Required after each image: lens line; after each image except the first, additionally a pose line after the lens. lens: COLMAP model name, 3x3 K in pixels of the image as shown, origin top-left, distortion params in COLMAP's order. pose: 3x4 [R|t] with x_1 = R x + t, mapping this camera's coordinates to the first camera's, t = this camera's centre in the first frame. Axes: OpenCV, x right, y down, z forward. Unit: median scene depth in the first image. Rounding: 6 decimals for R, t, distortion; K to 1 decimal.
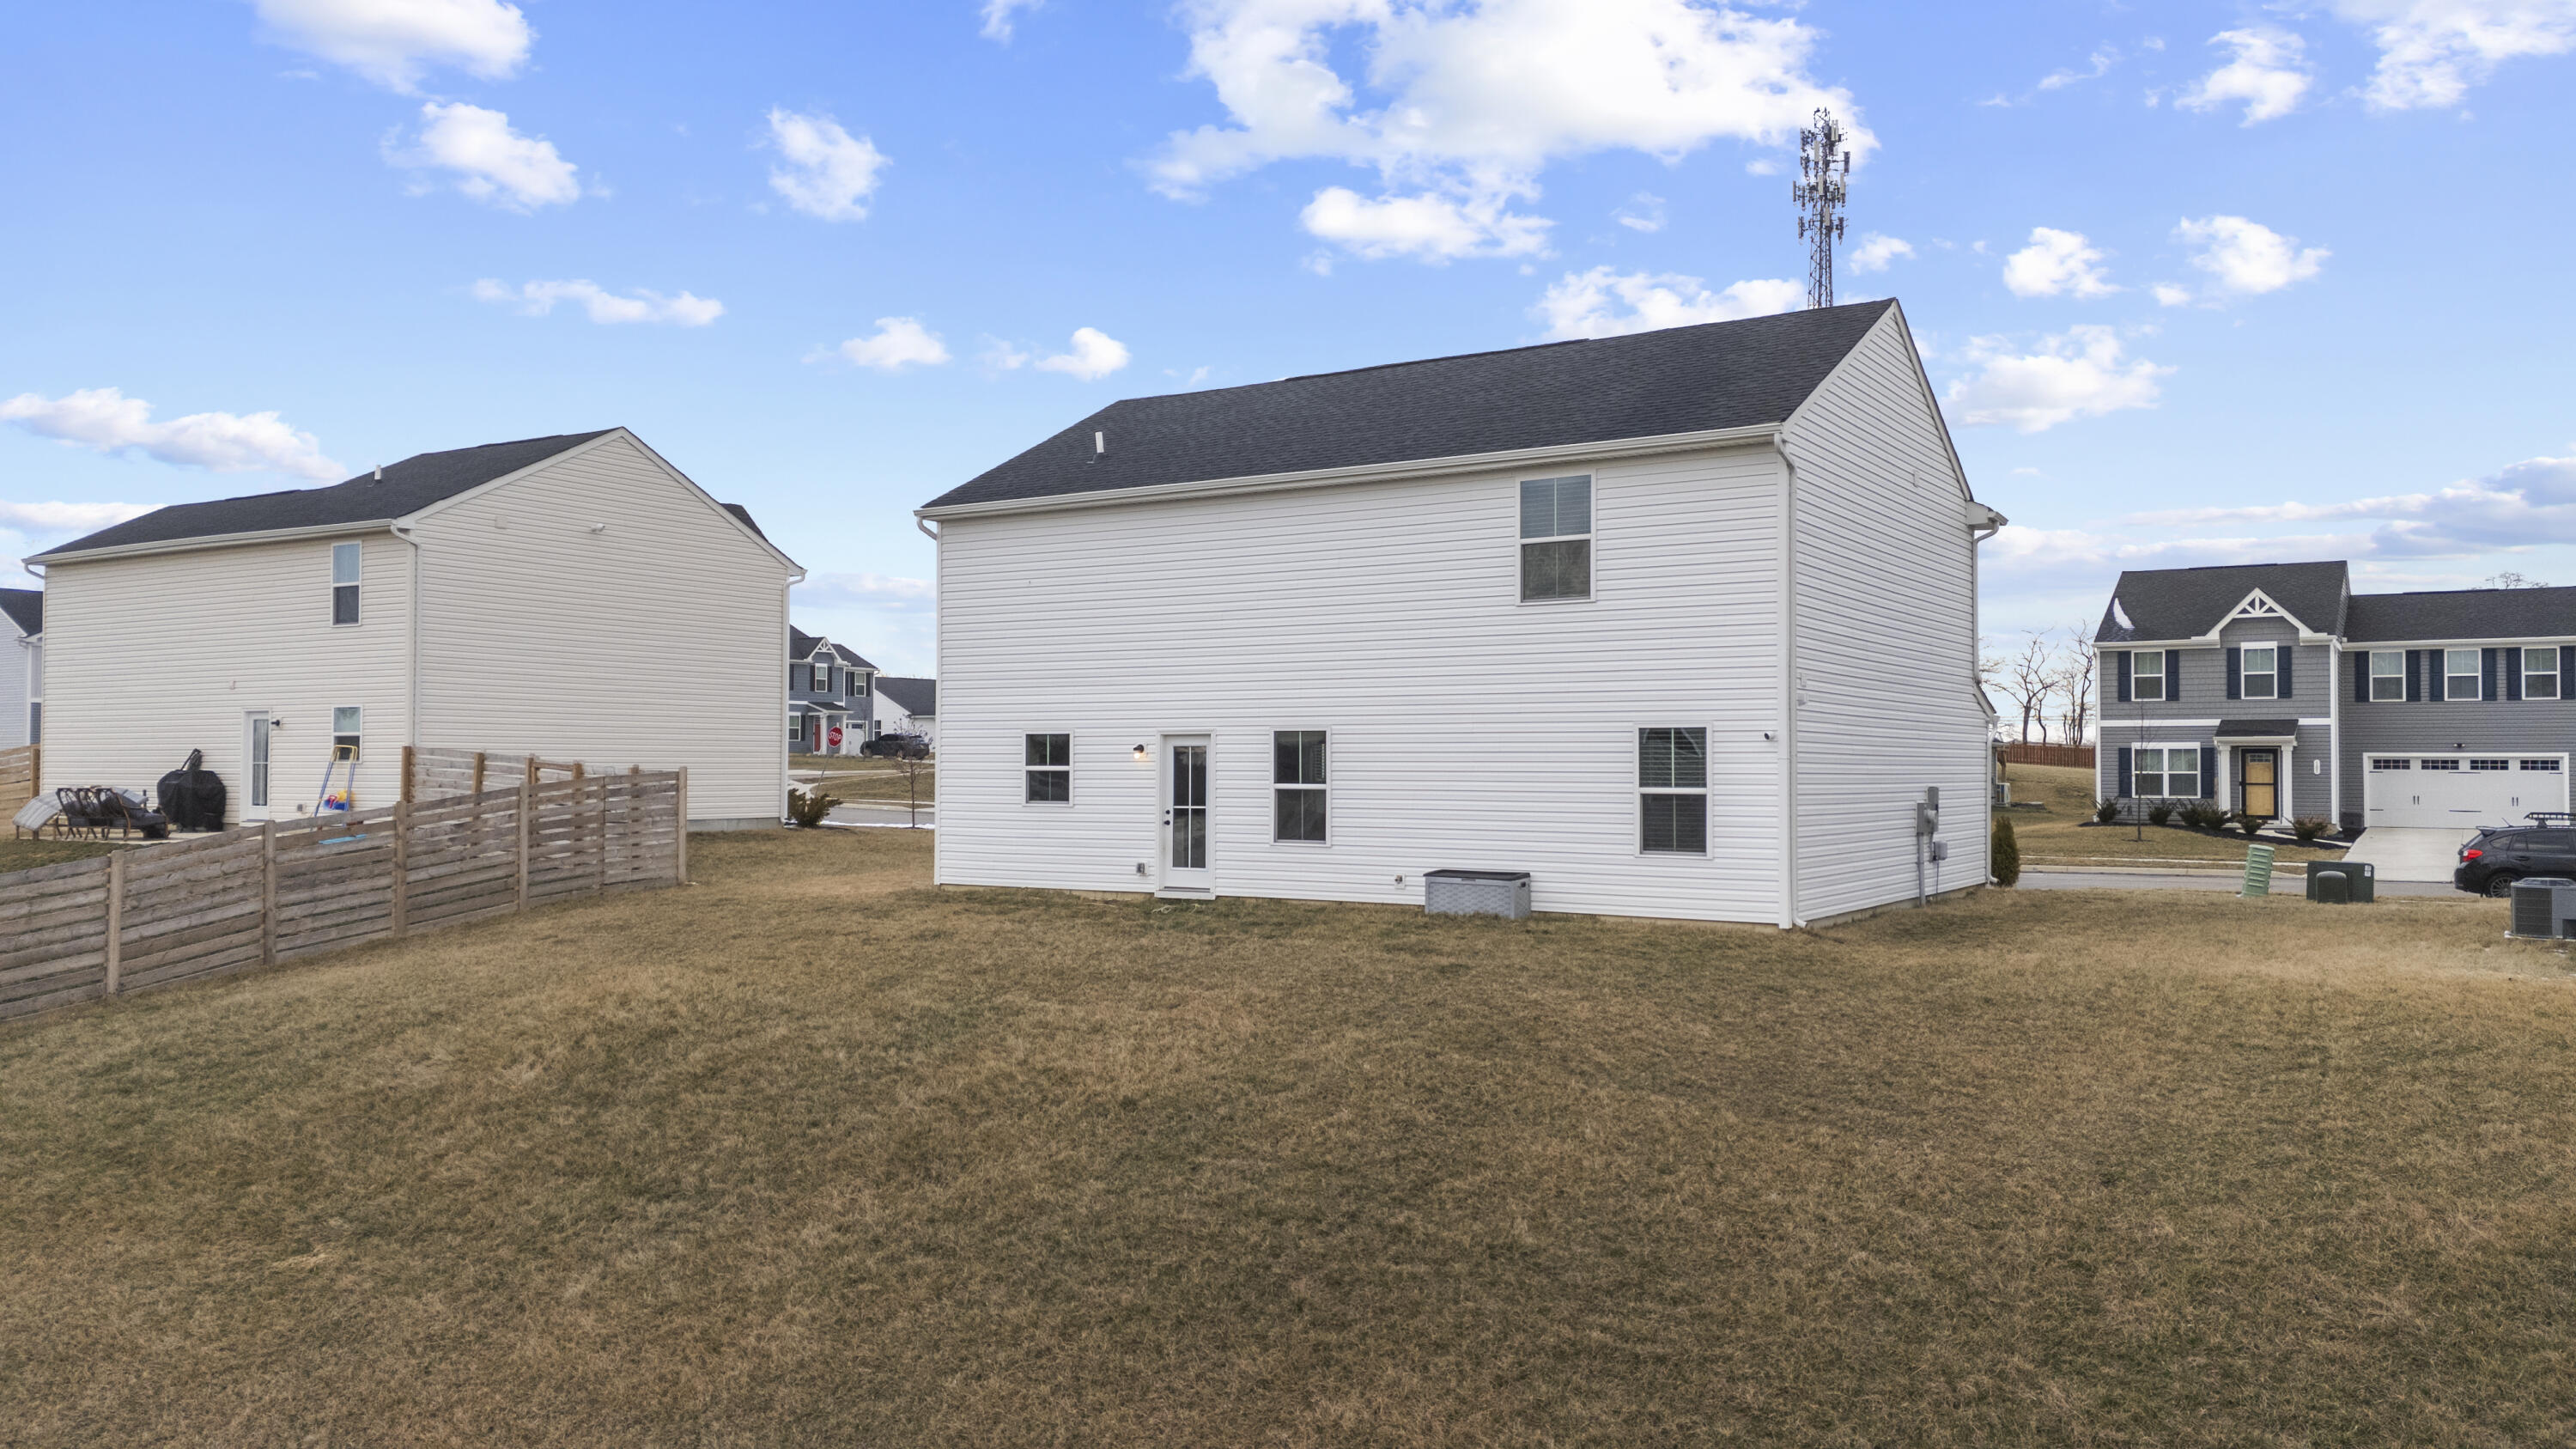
lens RADIAL K [[1927.2, 0, 1296.6], [0, 1927.2, 722.6], [0, 0, 1]] dist [0.069817, -0.067293]
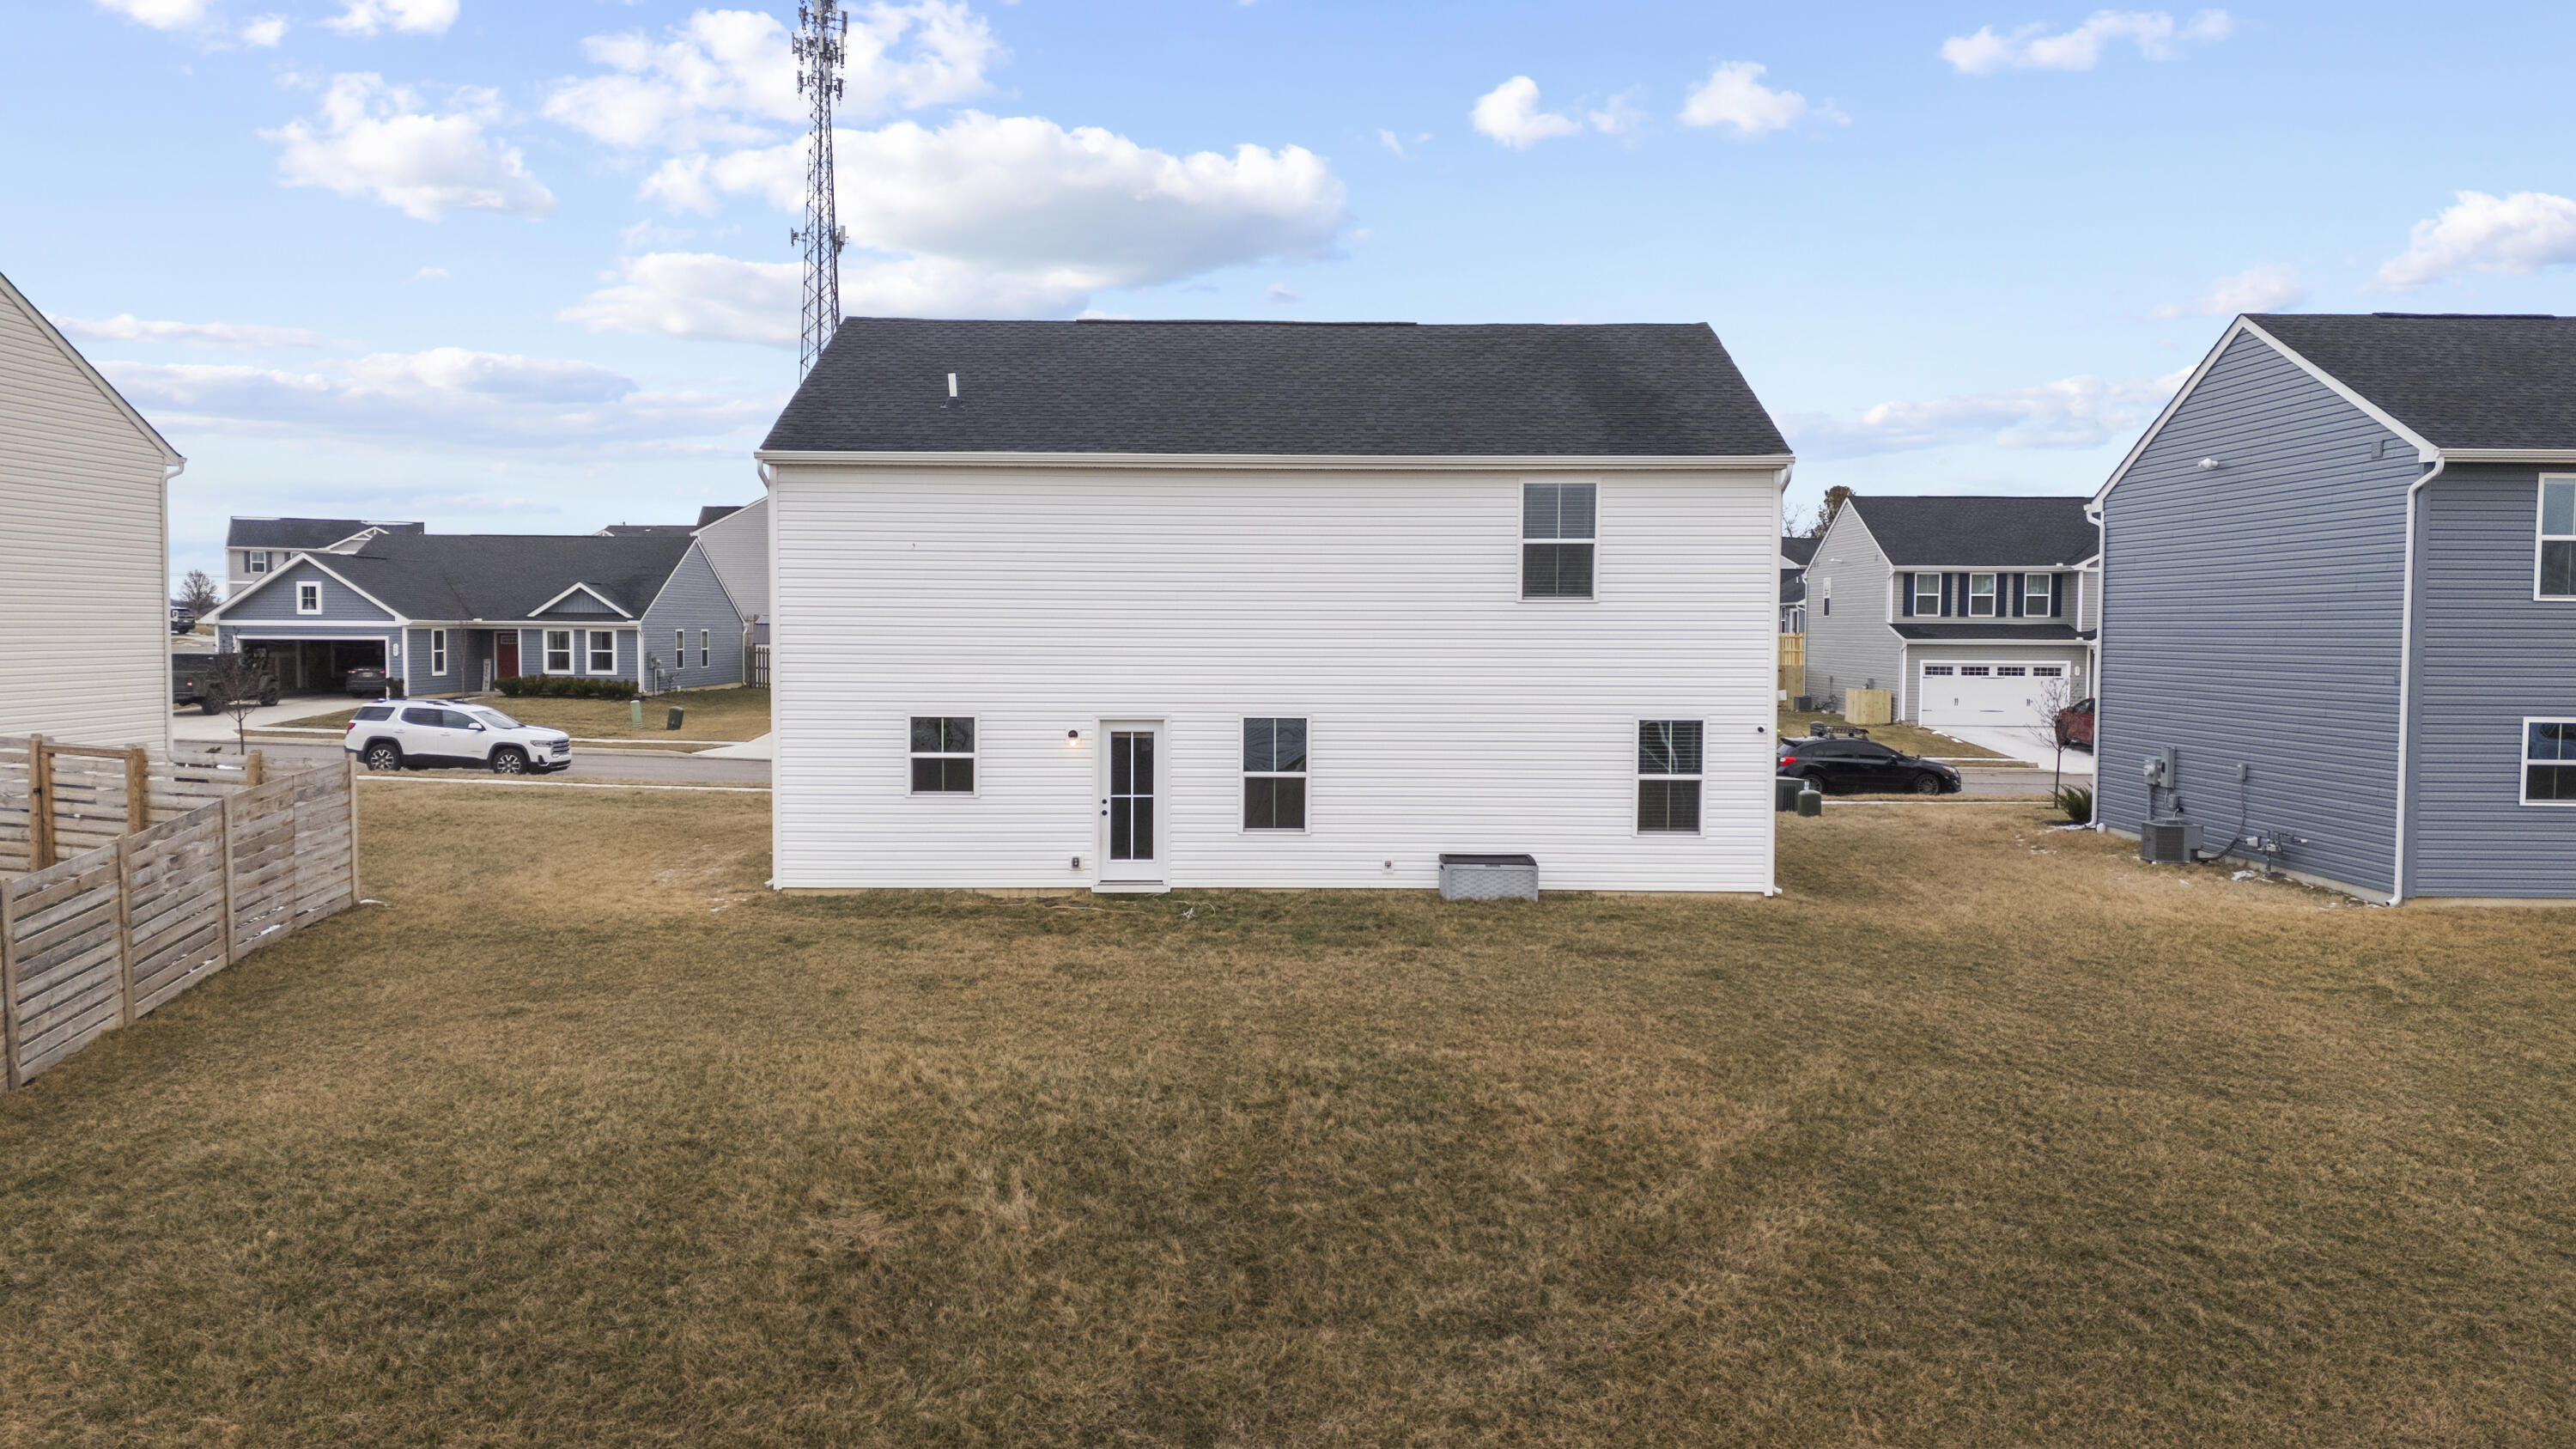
lens RADIAL K [[1927.2, 0, 1298.7], [0, 1927.2, 729.0], [0, 0, 1]] dist [0.069817, -0.067293]
pose [[0.835229, -0.027630, 0.549208, -0.523969], [-0.016866, 0.996980, 0.075805, -0.064371], [-0.549644, -0.072578, 0.832240, 0.174302]]
